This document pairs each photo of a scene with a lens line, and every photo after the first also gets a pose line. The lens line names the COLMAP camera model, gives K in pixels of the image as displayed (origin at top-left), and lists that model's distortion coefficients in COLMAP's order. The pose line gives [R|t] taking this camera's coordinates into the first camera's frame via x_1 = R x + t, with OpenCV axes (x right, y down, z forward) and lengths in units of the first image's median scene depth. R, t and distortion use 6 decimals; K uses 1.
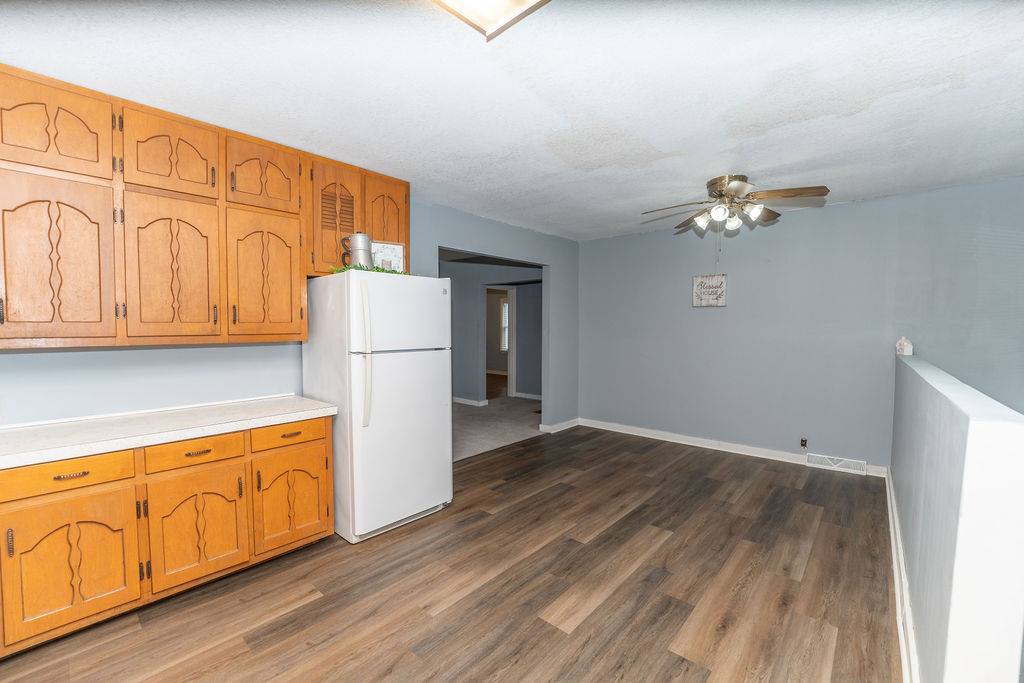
lens RADIAL K [[423.4, 0, 510.0], [0, 423.4, 340.5], [0, 0, 1]] dist [-0.025292, 0.000726]
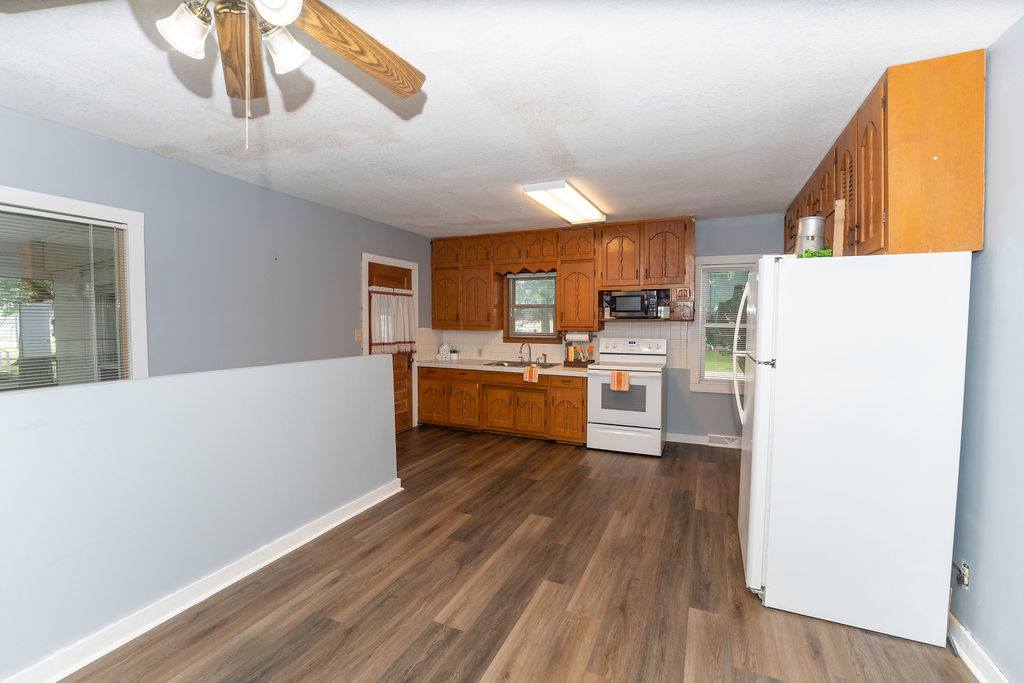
lens RADIAL K [[423.4, 0, 510.0], [0, 423.4, 340.5], [0, 0, 1]] dist [-0.025292, 0.000726]
pose [[-0.953670, 0.010939, -0.300655, 0.367753], [-0.013204, 0.996854, 0.078150, -0.052619], [0.300564, 0.078499, -0.950526, 1.297833]]
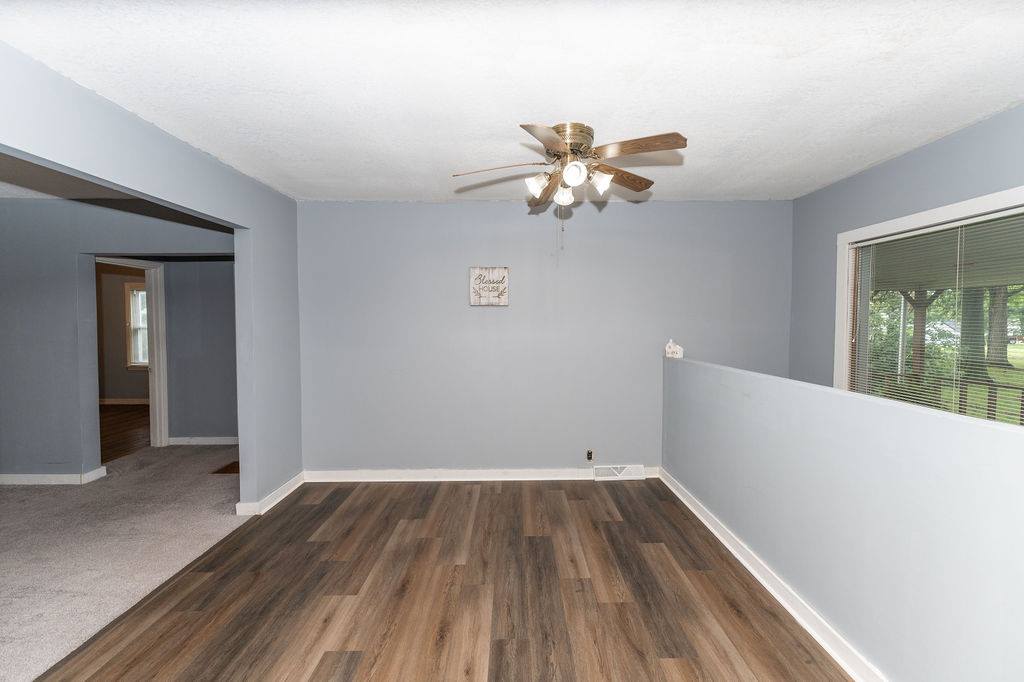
lens RADIAL K [[414.7, 0, 514.8], [0, 414.7, 333.9], [0, 0, 1]] dist [0.001394, 0.000397]
pose [[0.740477, -0.024889, 0.671620, -0.035047], [0.026507, 0.999618, 0.007819, -0.041013], [-0.671559, 0.012012, 0.740854, 0.492593]]
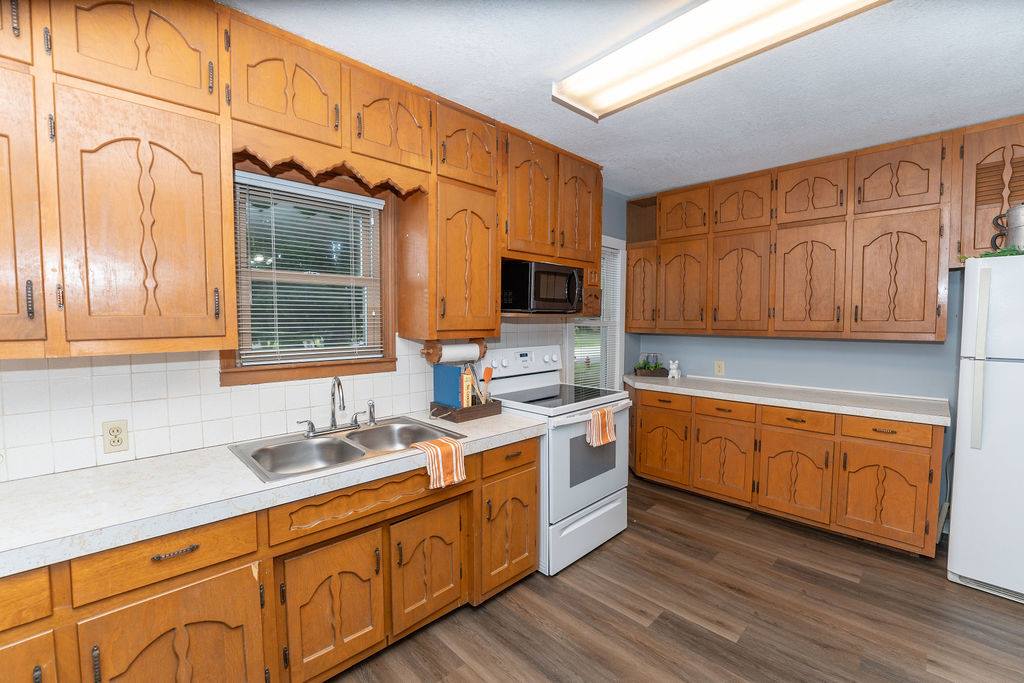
lens RADIAL K [[423.4, 0, 510.0], [0, 423.4, 340.5], [0, 0, 1]] dist [-0.025292, 0.000726]
pose [[-0.077645, 0.045026, -0.995964, 0.371668], [-0.036739, 0.998172, 0.047990, -0.006956], [0.996304, 0.040317, -0.075849, 0.112072]]
